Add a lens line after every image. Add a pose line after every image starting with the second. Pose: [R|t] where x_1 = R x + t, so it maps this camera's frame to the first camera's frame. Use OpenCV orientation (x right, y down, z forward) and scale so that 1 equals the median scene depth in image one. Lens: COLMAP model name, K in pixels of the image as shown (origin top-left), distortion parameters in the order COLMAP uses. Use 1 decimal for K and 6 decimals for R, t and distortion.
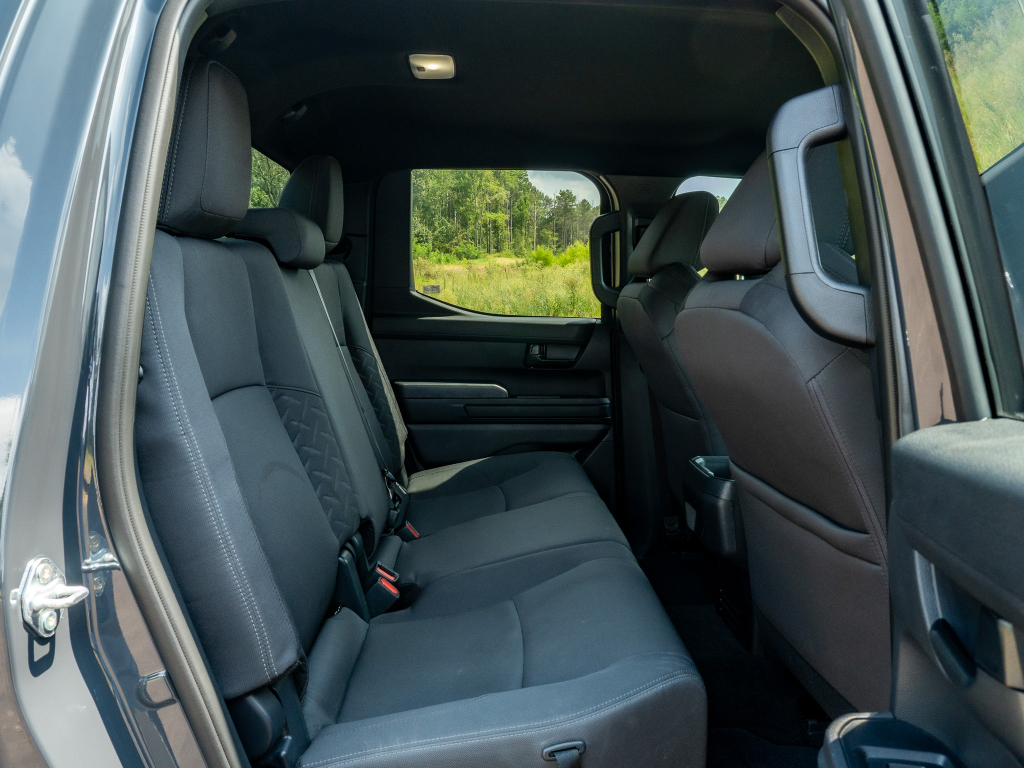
lens RADIAL K [[768.8, 0, 517.0], [0, 768.8, 381.2], [0, 0, 1]] dist [-0.005425, -0.032971]
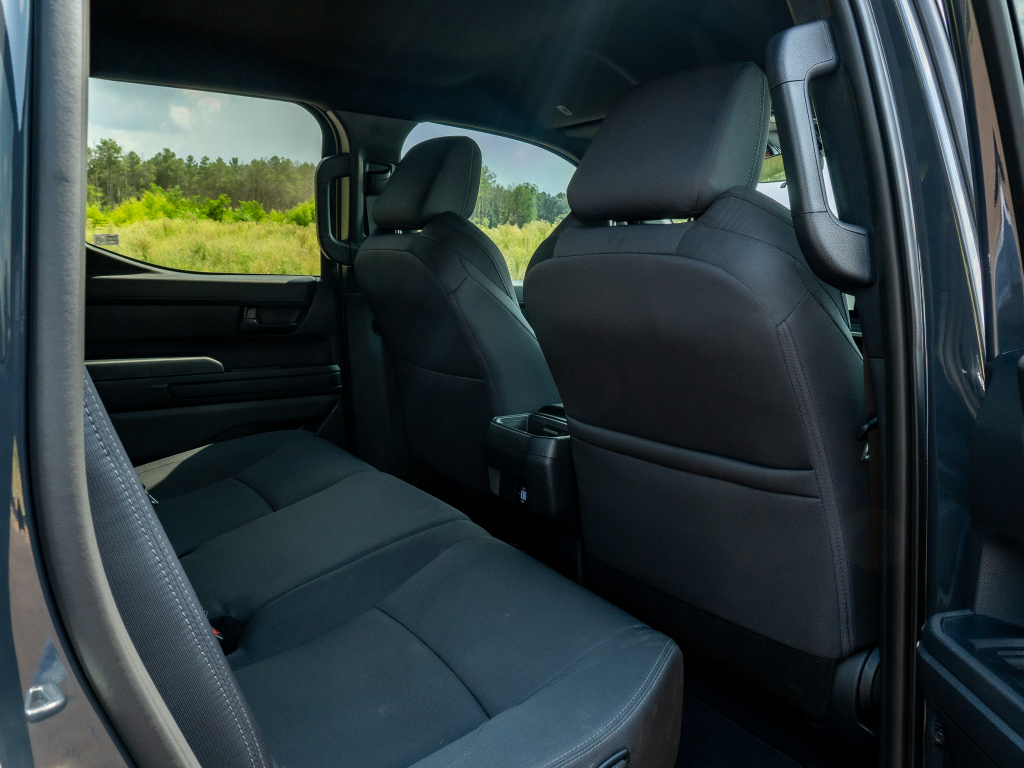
lens RADIAL K [[768.8, 0, 512.0], [0, 768.8, 384.9], [0, 0, 1]] dist [-0.005425, -0.032971]
pose [[0.858778, -0.078279, 0.506332, -0.164270], [0.052859, 0.996523, 0.064409, -0.001787], [-0.509614, -0.028549, 0.859930, 0.124713]]
